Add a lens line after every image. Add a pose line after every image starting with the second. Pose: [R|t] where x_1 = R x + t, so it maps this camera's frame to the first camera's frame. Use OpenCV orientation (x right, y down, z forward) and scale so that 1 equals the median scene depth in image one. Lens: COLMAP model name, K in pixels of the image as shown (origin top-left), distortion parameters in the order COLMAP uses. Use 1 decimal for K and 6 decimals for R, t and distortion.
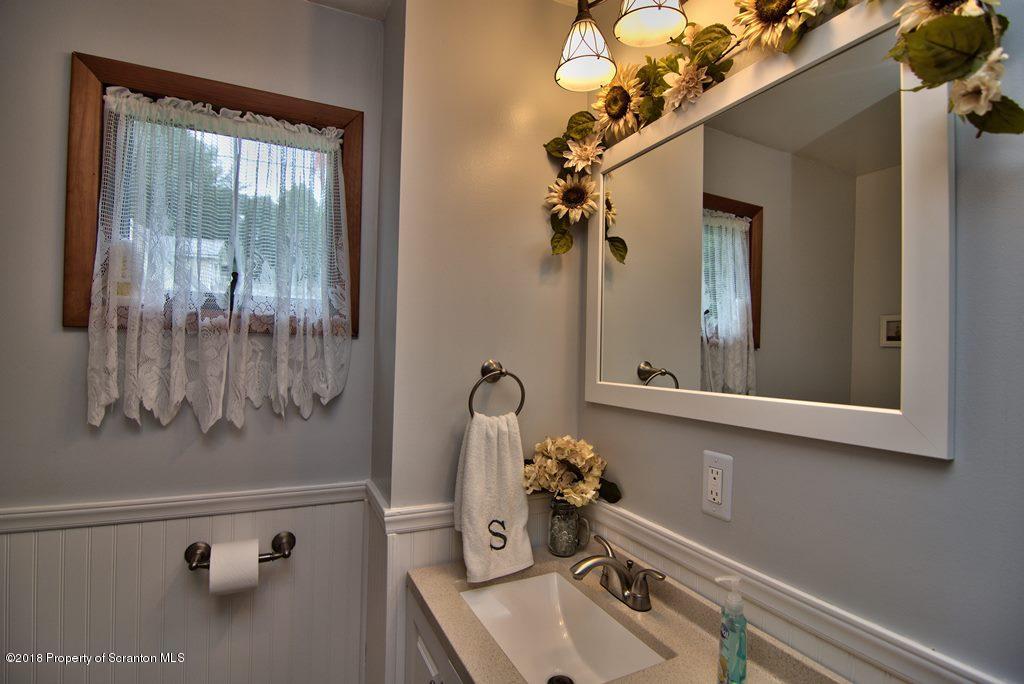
lens RADIAL K [[494.7, 0, 512.0], [0, 494.7, 342.0], [0, 0, 1]] dist [-0.000197, -0.011610]
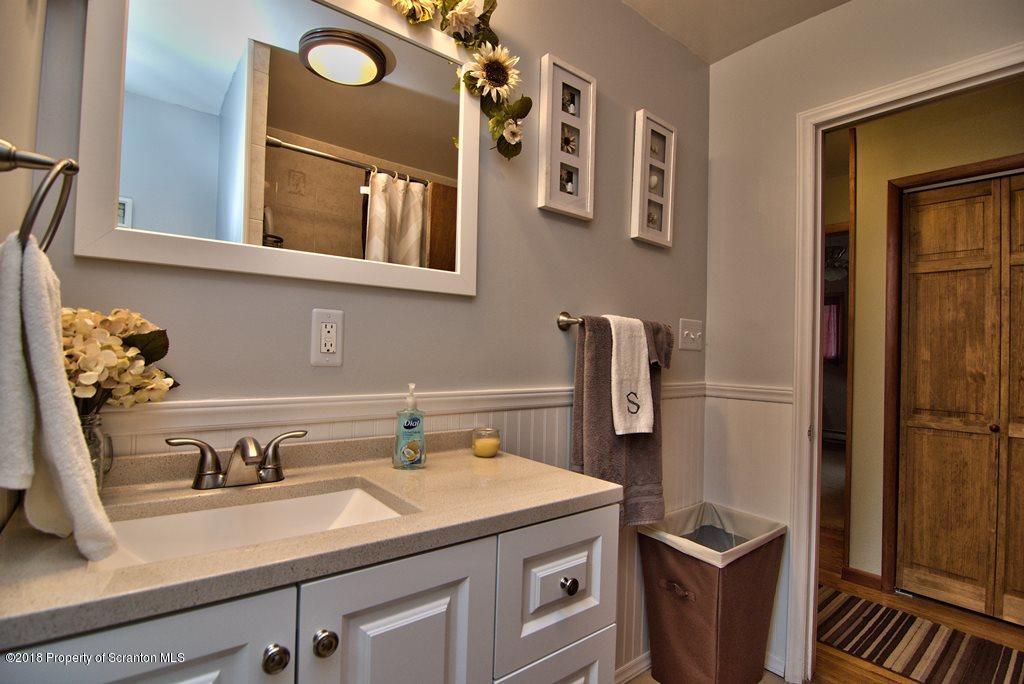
lens RADIAL K [[494.7, 0, 512.0], [0, 494.7, 342.0], [0, 0, 1]] dist [-0.000197, -0.011610]
pose [[-0.235121, -0.009910, 0.971916, -0.783536], [-0.053440, 0.998567, -0.002746, 0.281051], [-0.970496, -0.052585, -0.235313, 0.862105]]
